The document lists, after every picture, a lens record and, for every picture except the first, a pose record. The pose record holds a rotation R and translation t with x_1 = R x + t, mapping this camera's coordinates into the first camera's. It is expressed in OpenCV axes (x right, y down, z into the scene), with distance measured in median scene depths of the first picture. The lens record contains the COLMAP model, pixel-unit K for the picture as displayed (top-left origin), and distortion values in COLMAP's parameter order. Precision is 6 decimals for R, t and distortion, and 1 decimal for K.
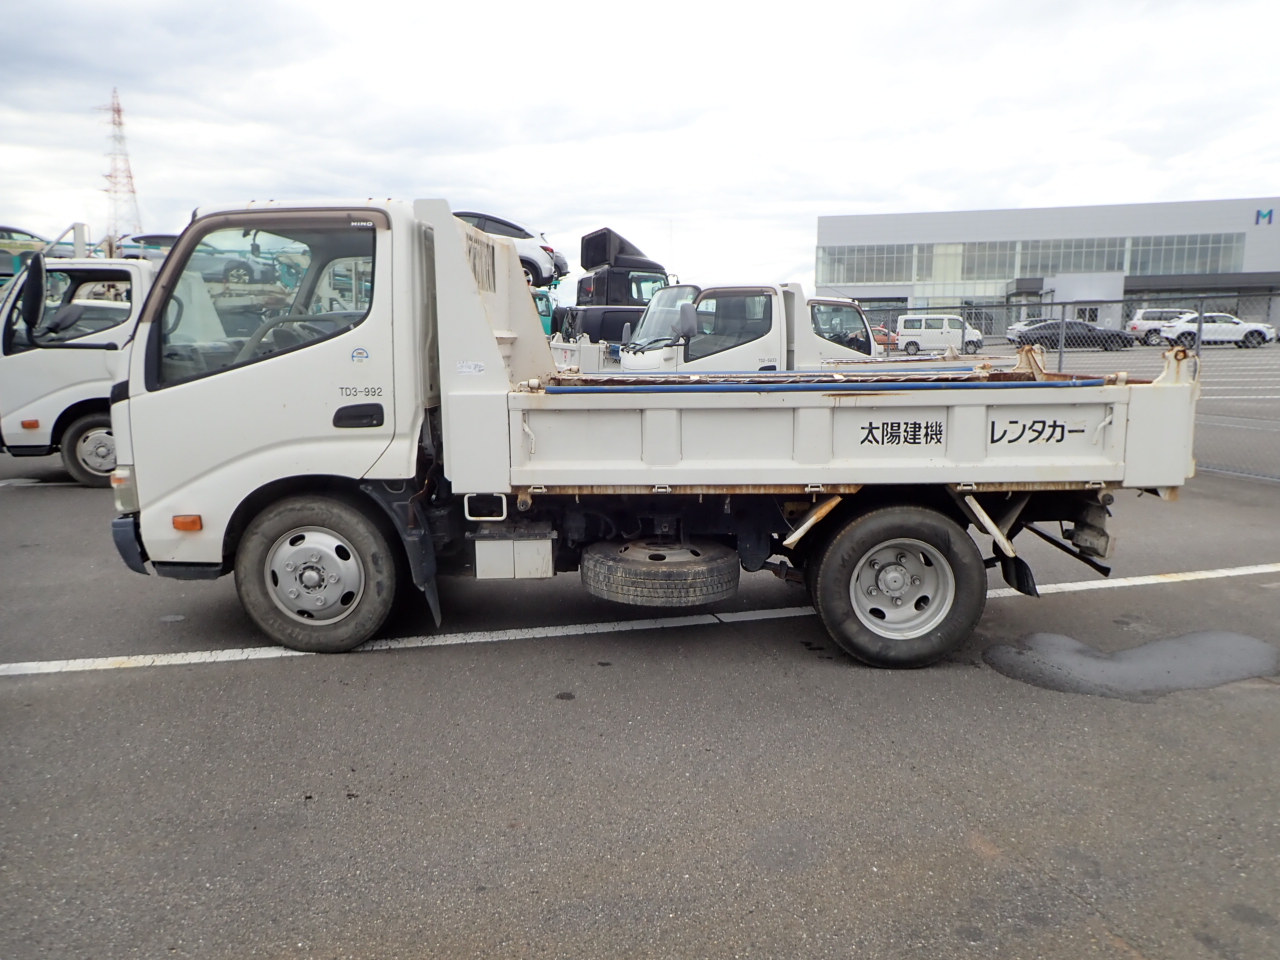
lens RADIAL K [[929.0, 0, 640.0], [0, 929.0, 480.0], [0, 0, 1]] dist [-0.055602, 0.105245]
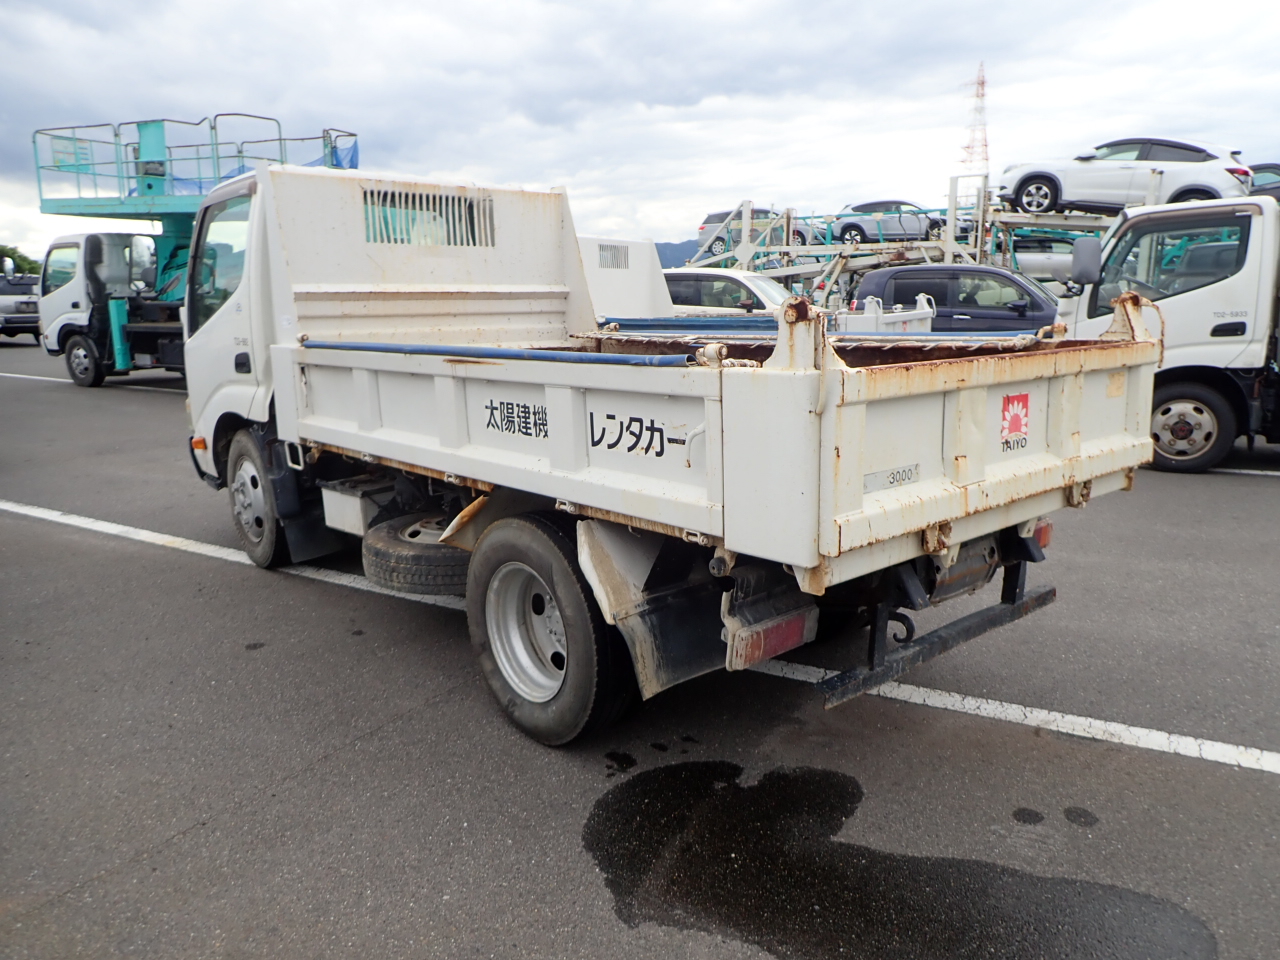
lens RADIAL K [[935.2, 0, 645.7], [0, 935.2, 491.0], [0, 0, 1]] dist [-0.003881, -0.006056]
pose [[0.706352, 0.144908, -0.692870, 0.869067], [-0.110072, 0.989401, 0.094711, -0.074977], [0.699250, 0.009366, 0.714816, 0.549103]]
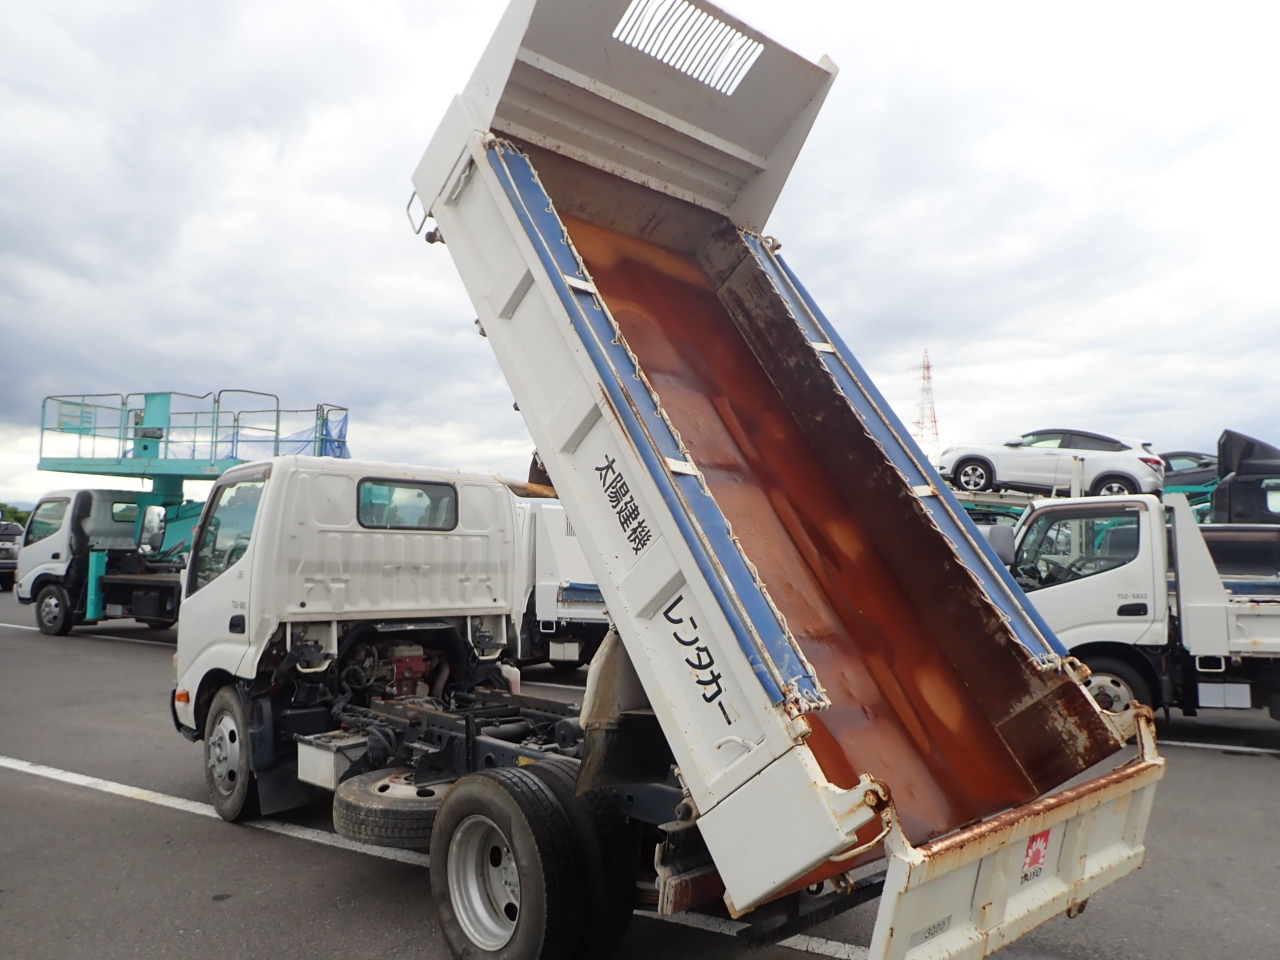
lens RADIAL K [[935.2, 0, 645.7], [0, 935.2, 491.0], [0, 0, 1]] dist [-0.003881, -0.006056]
pose [[0.732594, -0.027997, -0.680090, 0.982201], [-0.130777, 0.974749, -0.181000, -0.088182], [0.667985, 0.221539, 0.710434, 0.444152]]
